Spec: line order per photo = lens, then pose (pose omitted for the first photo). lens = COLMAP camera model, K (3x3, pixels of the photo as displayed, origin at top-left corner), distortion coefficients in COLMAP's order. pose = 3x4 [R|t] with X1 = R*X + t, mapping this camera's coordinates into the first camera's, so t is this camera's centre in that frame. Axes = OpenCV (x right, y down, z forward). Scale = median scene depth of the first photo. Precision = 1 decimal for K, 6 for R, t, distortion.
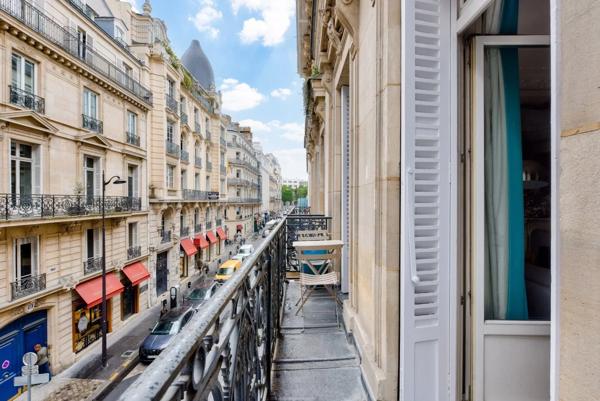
lens RADIAL K [[354.8, 0, 300.0], [0, 354.8, 200.6], [0, 0, 1]] dist [0.004018, -0.000998]
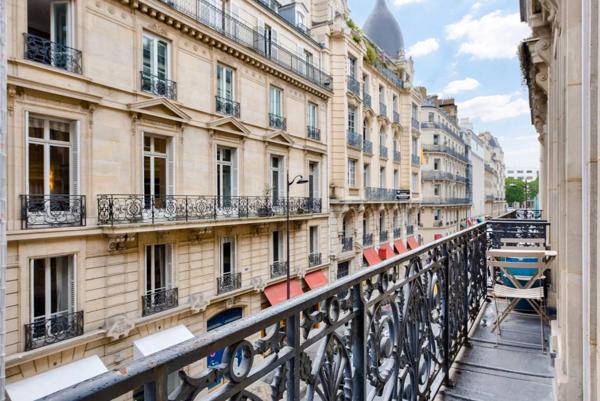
lens RADIAL K [[354.8, 0, 300.3], [0, 354.8, 202.6], [0, 0, 1]] dist [0.004018, -0.000998]
pose [[0.830855, -0.002168, -0.556485, -0.000535], [0.004192, 0.999988, 0.002363, 0.000011], [0.556473, -0.004296, 0.830854, 0.238049]]
